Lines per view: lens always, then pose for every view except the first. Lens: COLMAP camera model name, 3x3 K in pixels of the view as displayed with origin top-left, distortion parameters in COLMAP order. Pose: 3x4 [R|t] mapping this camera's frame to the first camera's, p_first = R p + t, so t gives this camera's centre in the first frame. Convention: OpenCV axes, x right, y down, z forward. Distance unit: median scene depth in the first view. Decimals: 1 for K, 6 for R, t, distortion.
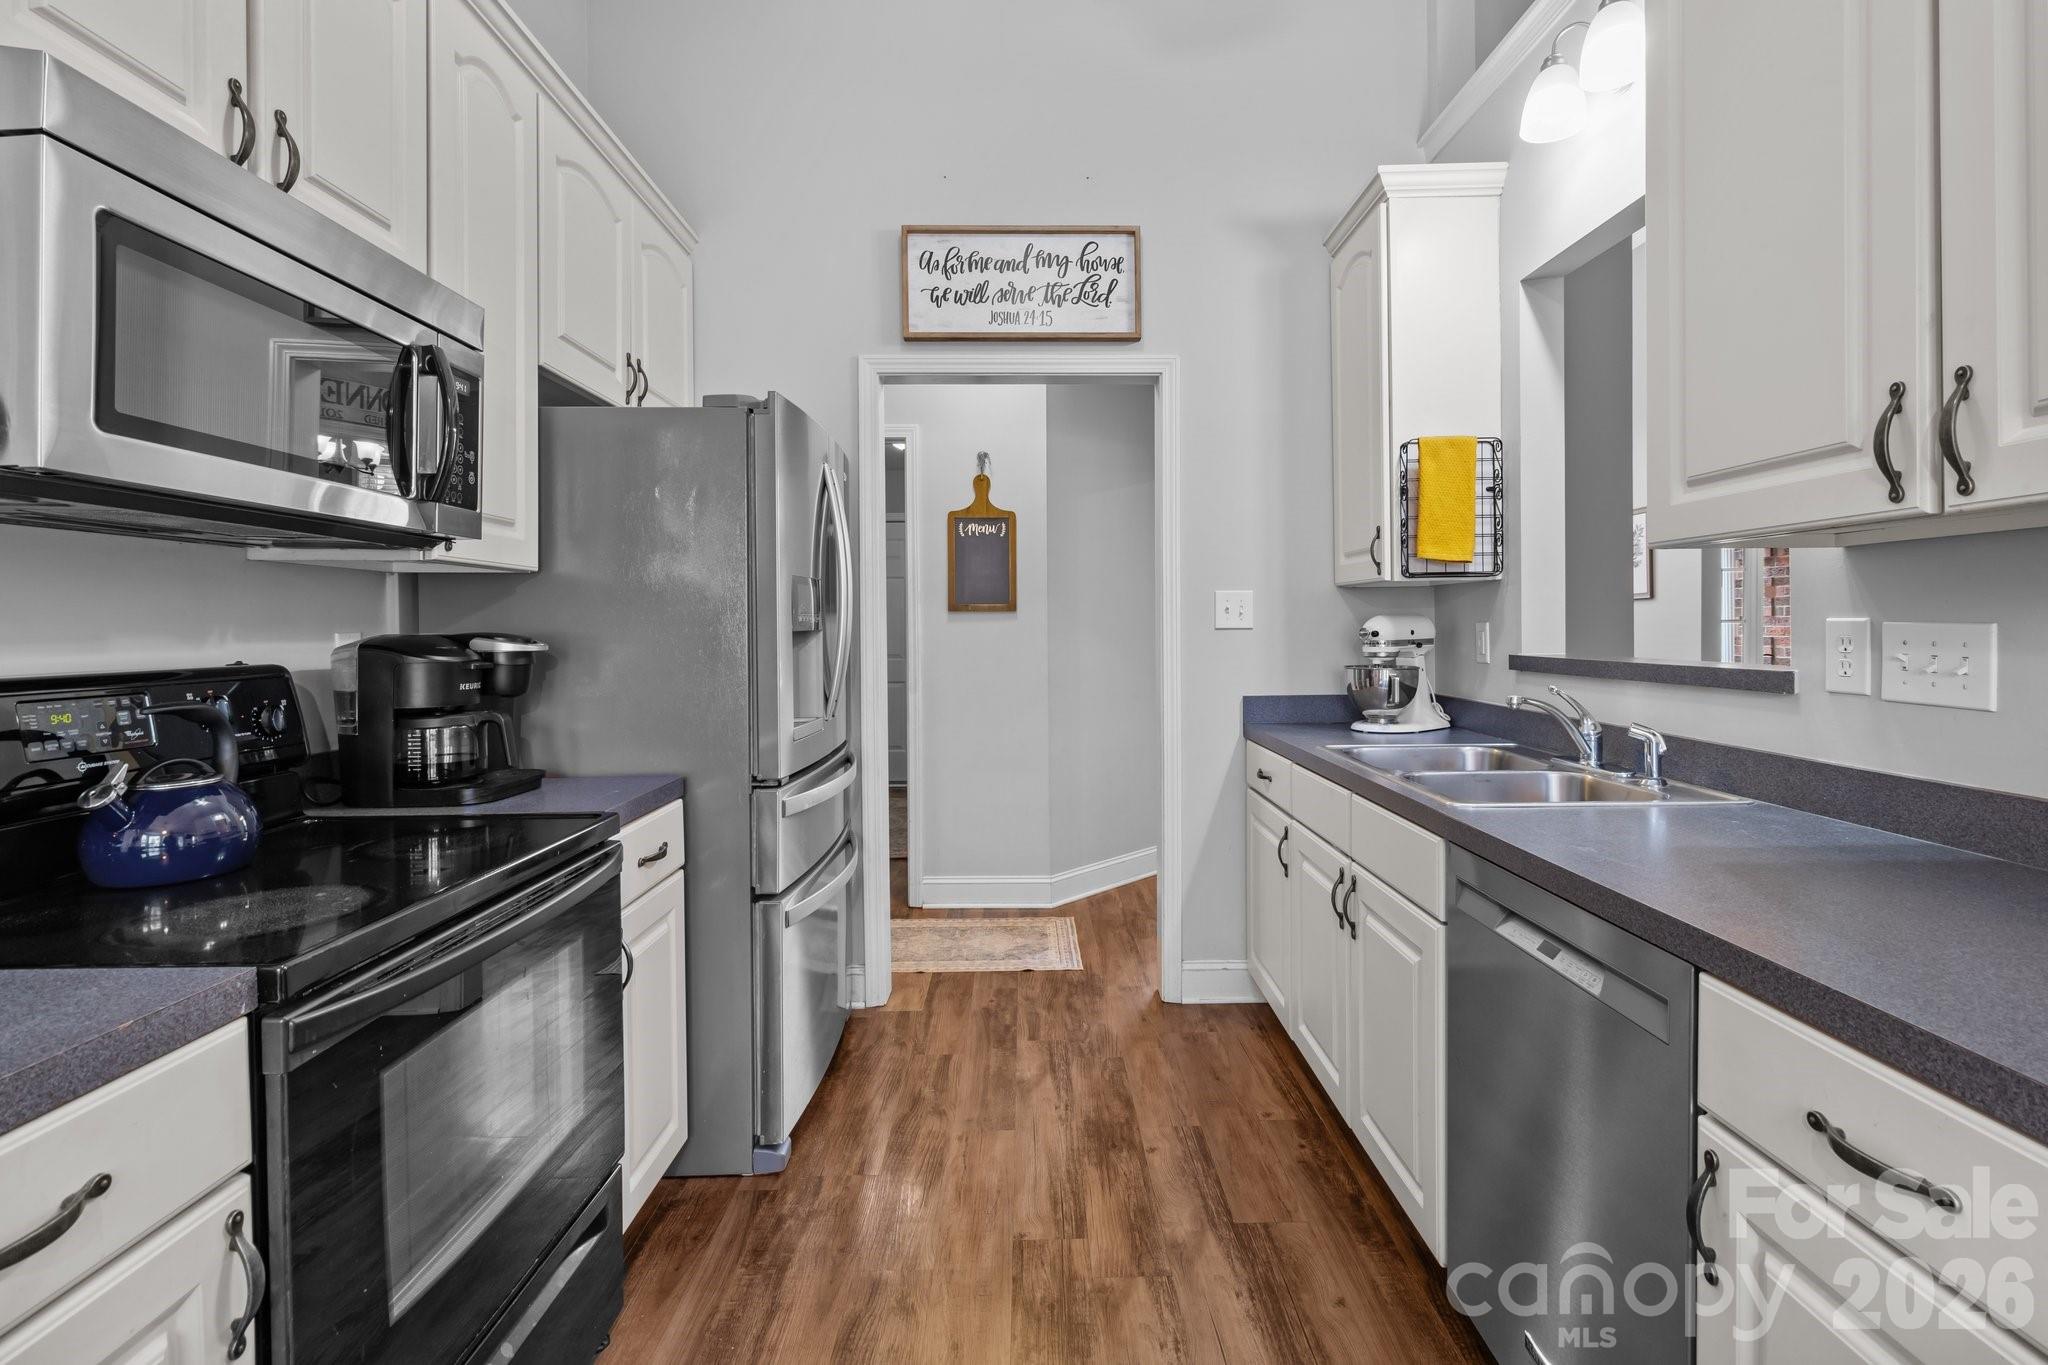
lens RADIAL K [[943.3, 0, 1046.1], [0, 943.3, 625.0], [0, 0, 1]] dist [-0.002471, -0.000221]
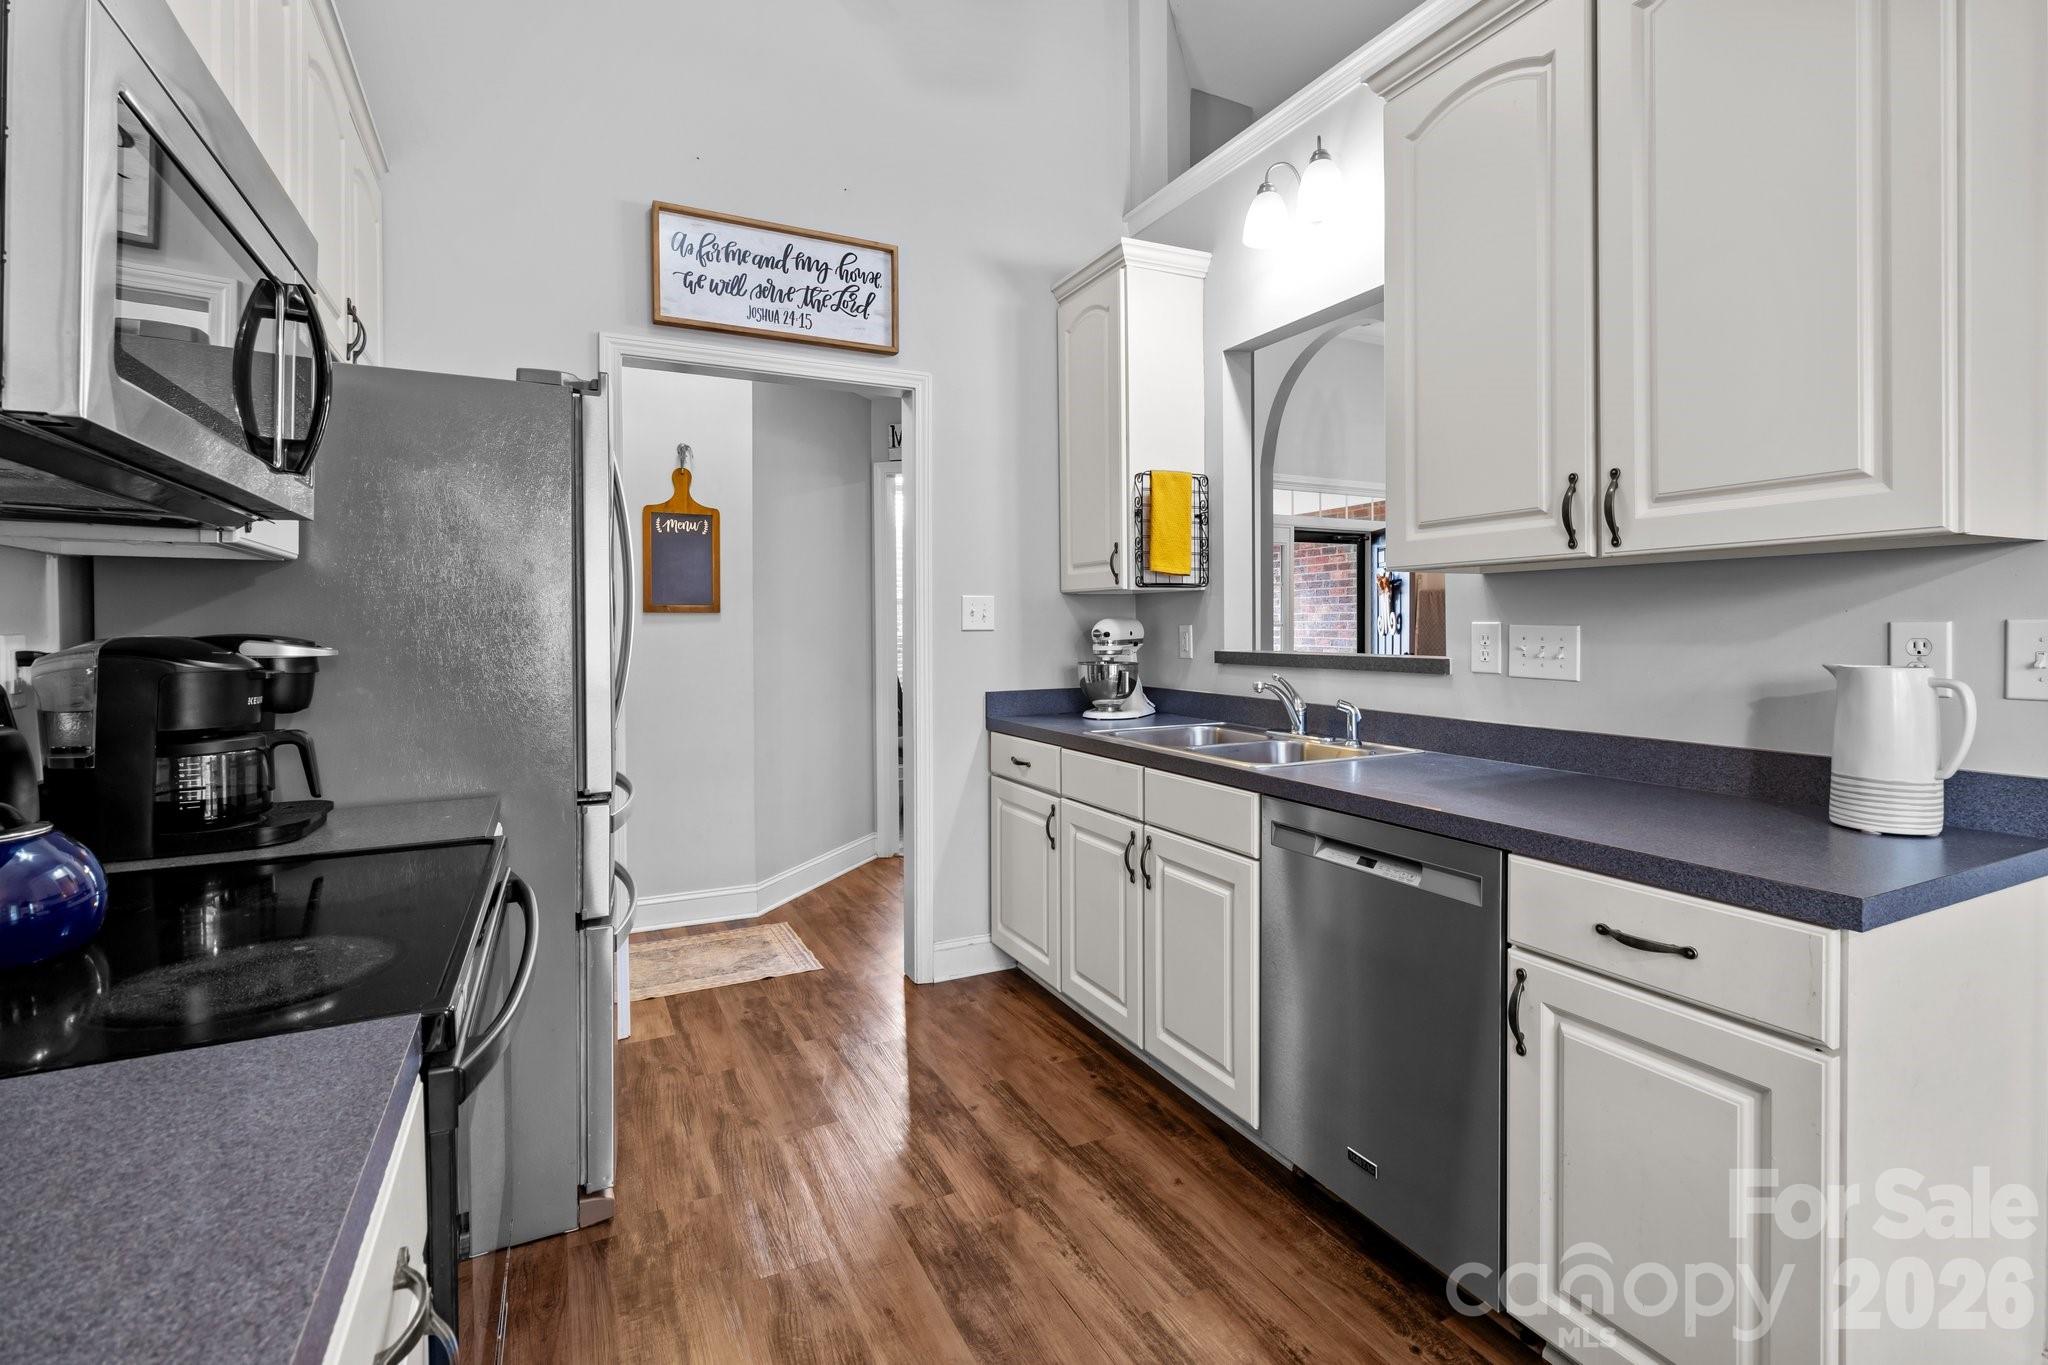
lens RADIAL K [[943.3, 0, 1046.1], [0, 943.3, 625.0], [0, 0, 1]] dist [-0.002471, -0.000221]
pose [[0.898472, 0.002444, 0.439025, -0.233962], [-0.000872, 0.999992, -0.003783, 0.001962], [-0.439031, 0.003016, 0.898467, -0.014457]]
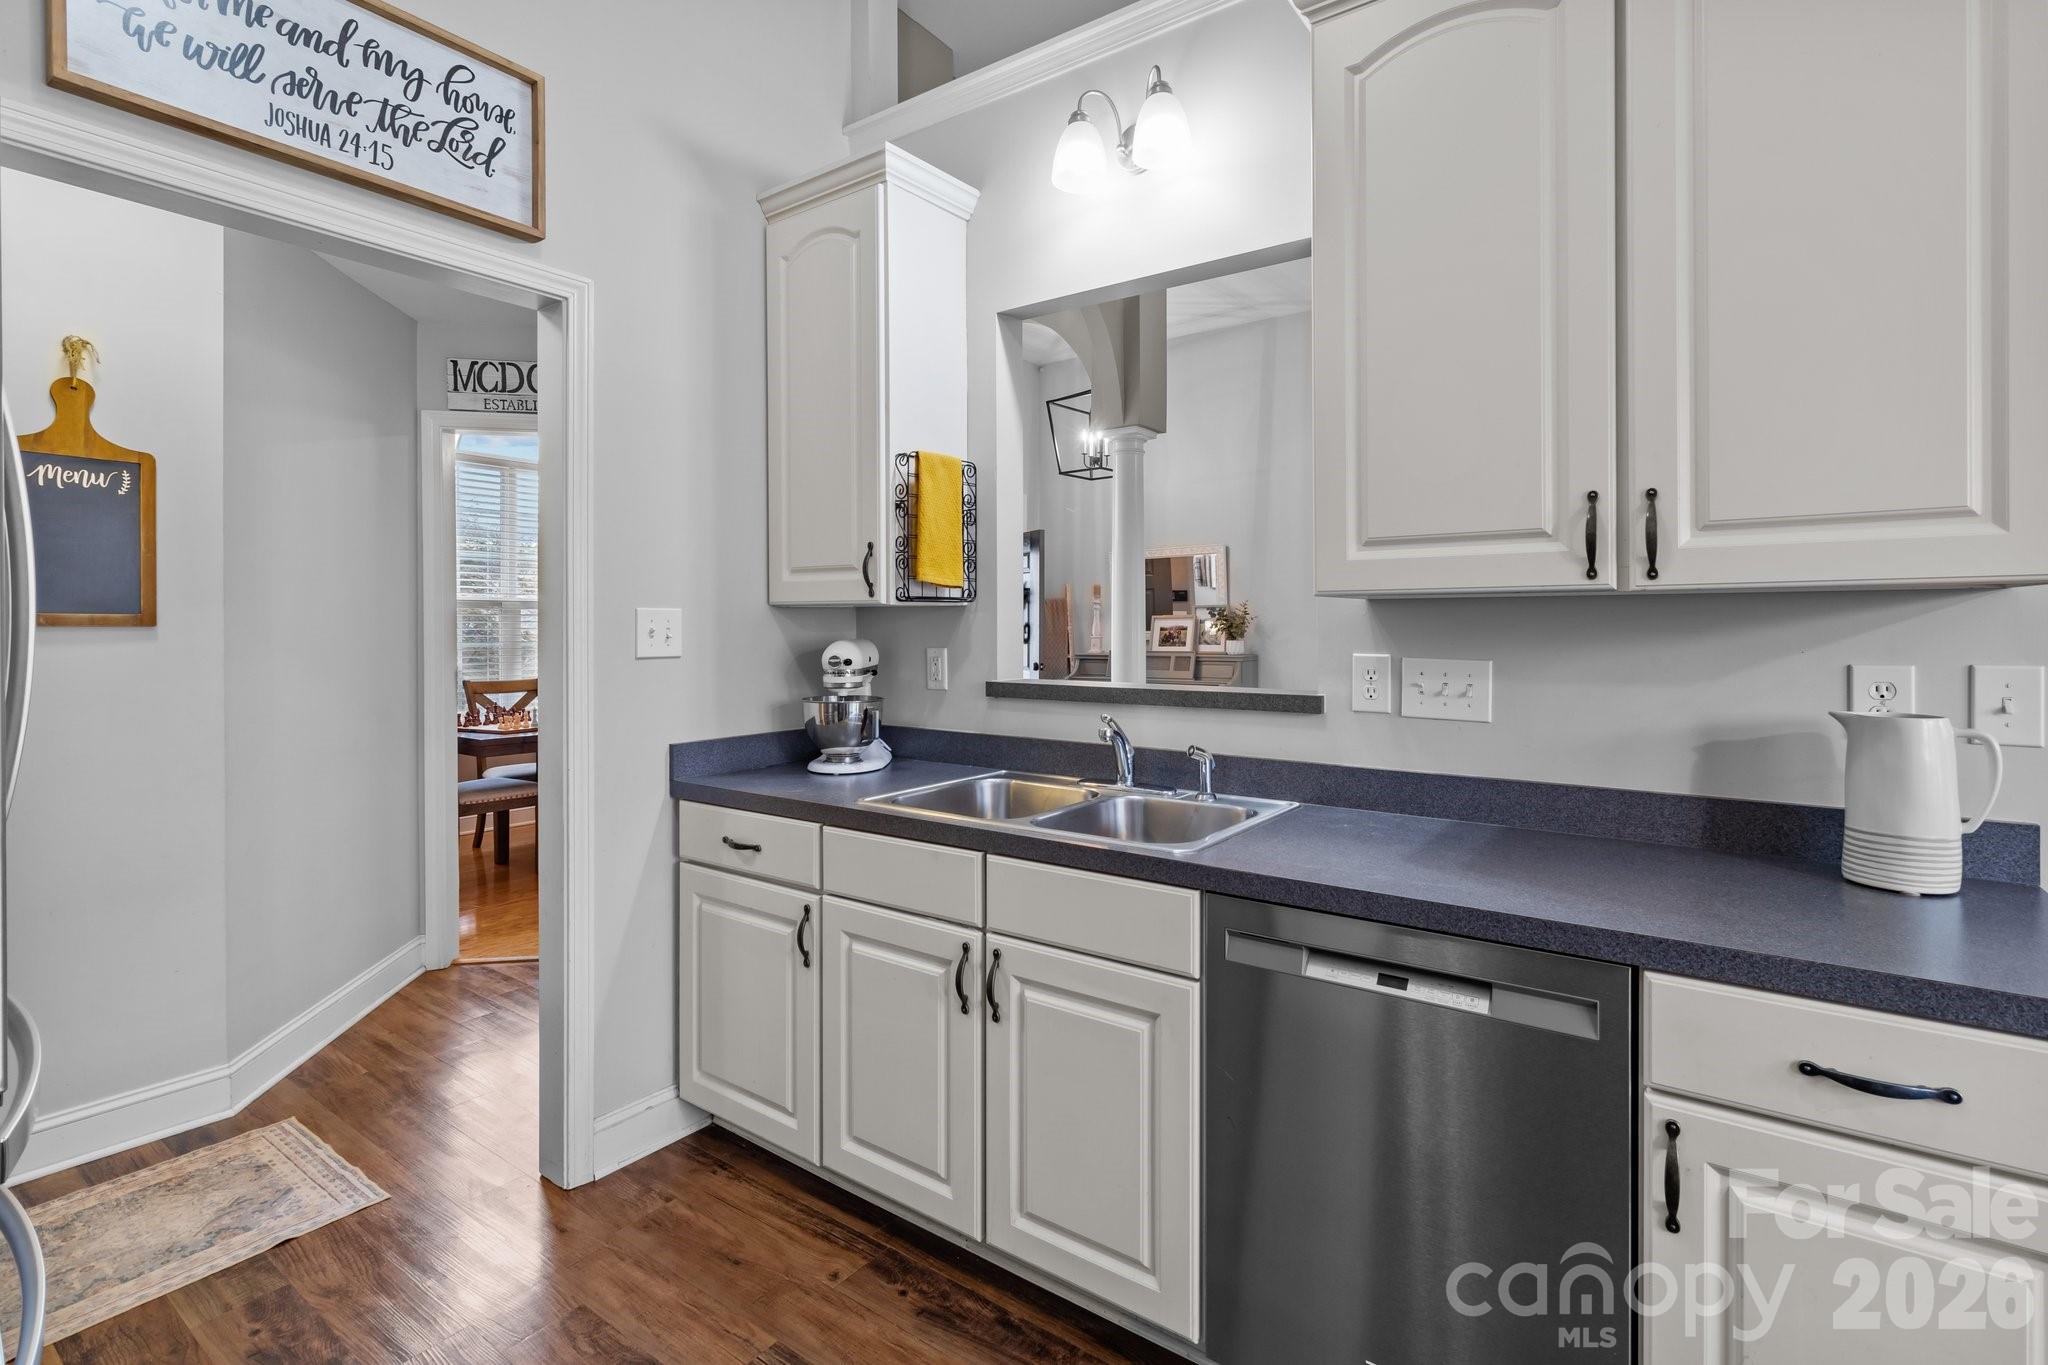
lens RADIAL K [[943.3, 0, 1046.1], [0, 943.3, 625.0], [0, 0, 1]] dist [-0.002471, -0.000221]
pose [[0.595539, 0.007073, 0.803295, -0.257363], [-0.003022, 0.999974, -0.006565, -0.020982], [-0.803321, 0.001482, 0.595545, 0.326668]]
